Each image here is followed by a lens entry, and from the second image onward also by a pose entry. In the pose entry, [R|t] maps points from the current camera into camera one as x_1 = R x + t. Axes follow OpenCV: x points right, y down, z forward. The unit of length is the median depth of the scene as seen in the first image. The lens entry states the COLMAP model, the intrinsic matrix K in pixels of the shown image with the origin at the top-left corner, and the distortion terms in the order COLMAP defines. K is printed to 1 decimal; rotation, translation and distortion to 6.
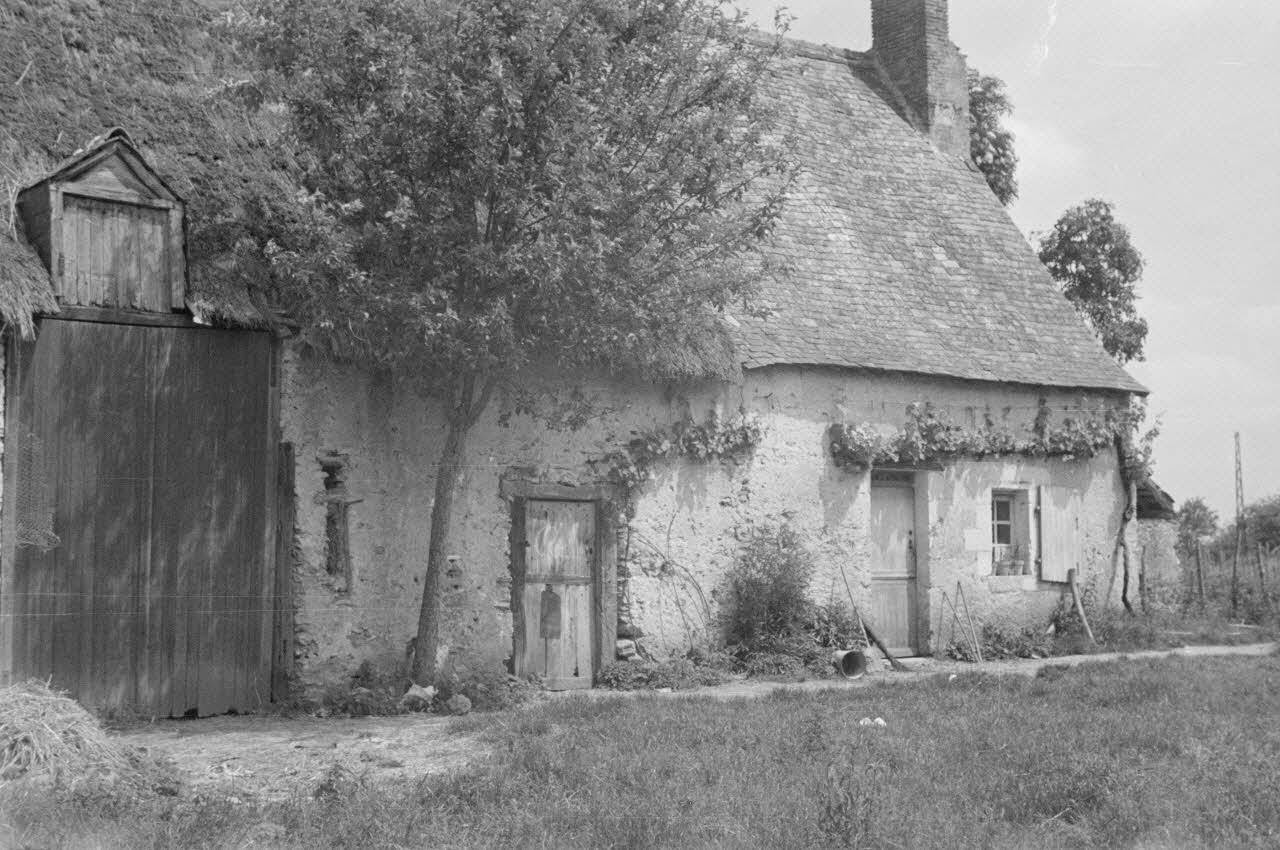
lens RADIAL K [[1732.3, 0, 640.0], [0, 1732.3, 425.0], [0, 0, 1]] dist [-0.007055, -0.034336]
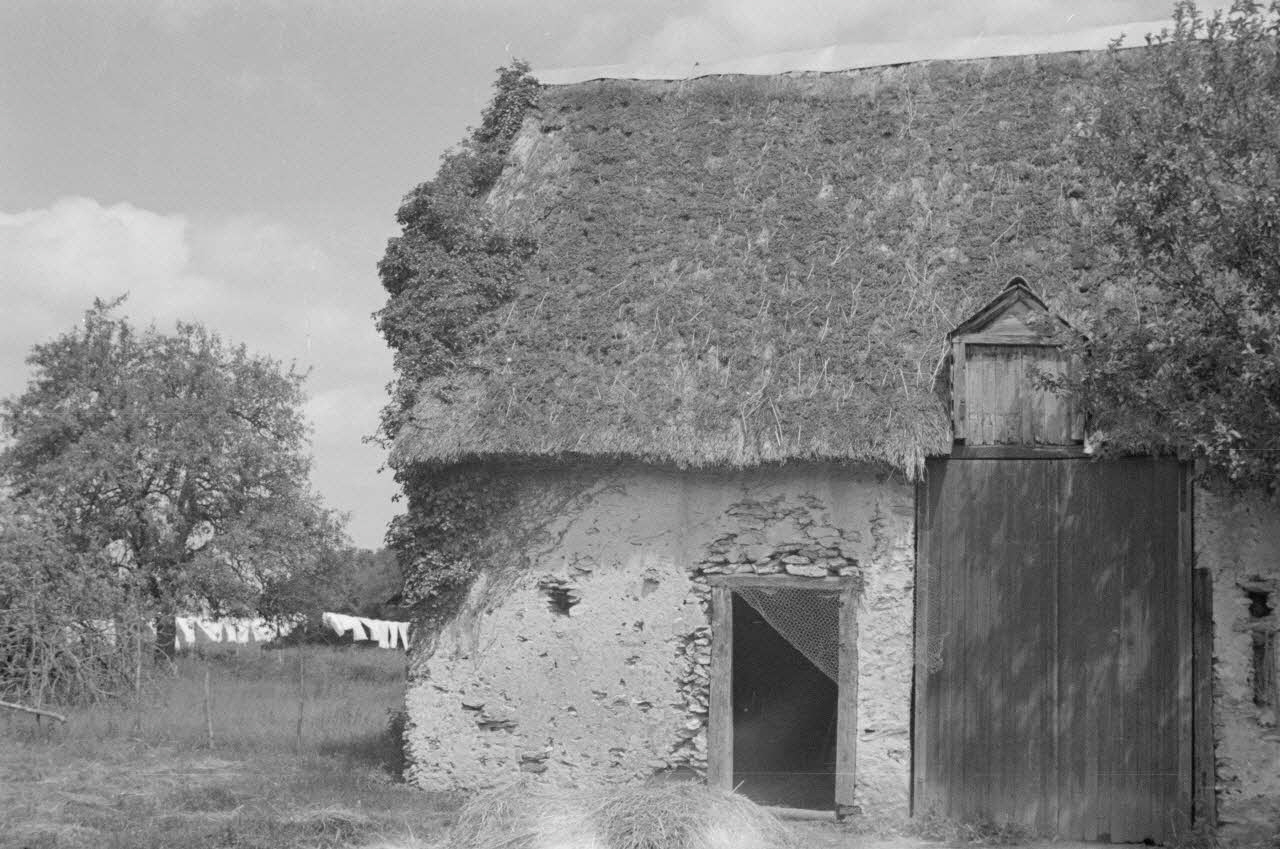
lens RADIAL K [[1732.3, 0, 640.0], [0, 1732.3, 424.5], [0, 0, 1]] dist [-0.007055, -0.034336]
pose [[0.592869, -0.076324, -0.801674, 0.396573], [0.024722, 0.996754, -0.076614, -0.003595], [0.804920, 0.025603, 0.592831, 0.169630]]
